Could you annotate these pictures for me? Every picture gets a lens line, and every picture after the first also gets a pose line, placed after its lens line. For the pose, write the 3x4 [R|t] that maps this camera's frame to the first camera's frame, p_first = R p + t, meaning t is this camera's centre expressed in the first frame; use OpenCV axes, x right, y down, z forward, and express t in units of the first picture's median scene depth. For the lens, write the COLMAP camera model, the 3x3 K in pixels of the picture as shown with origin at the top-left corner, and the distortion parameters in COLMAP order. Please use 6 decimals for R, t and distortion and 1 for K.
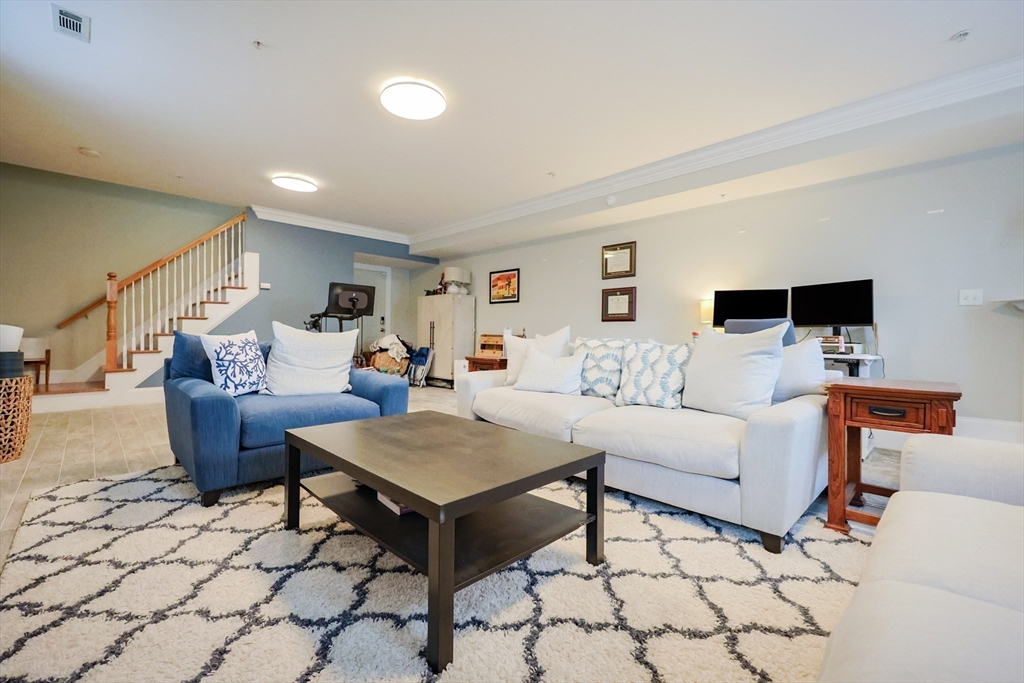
lens RADIAL K [[433.1, 0, 513.4], [0, 433.1, 336.2], [0, 0, 1]] dist [-0.000553, -0.000191]
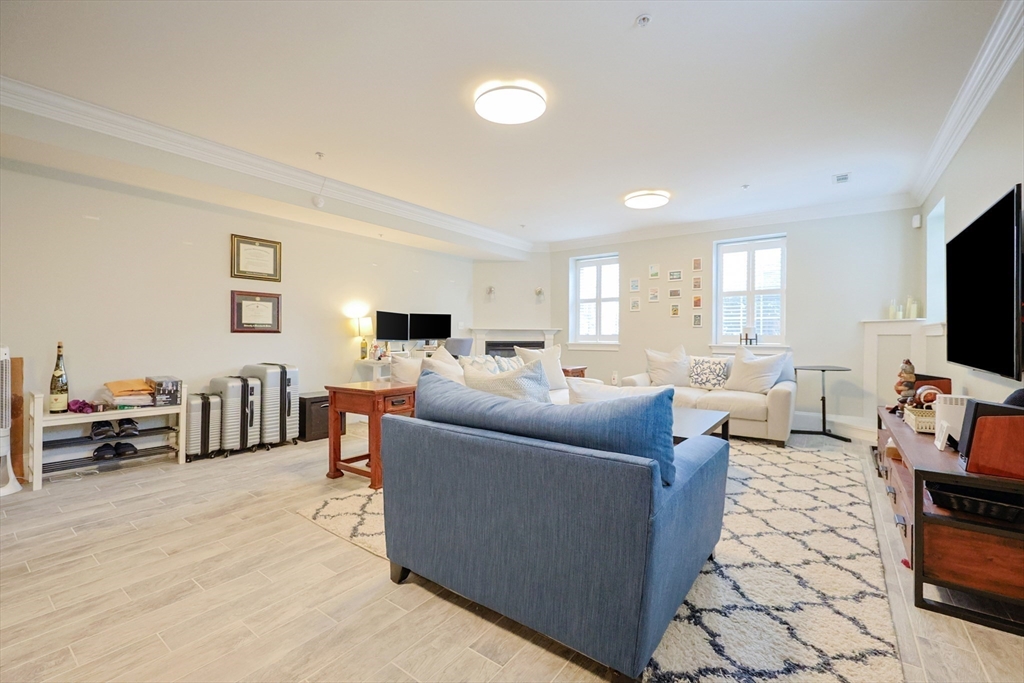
lens RADIAL K [[433.1, 0, 513.4], [0, 433.1, 336.2], [0, 0, 1]] dist [-0.000553, -0.000191]
pose [[-0.150064, -0.016033, 0.988546, -0.664588], [-0.008754, 0.999851, 0.014888, -0.045621], [-0.988638, -0.006420, -0.150182, 0.663237]]
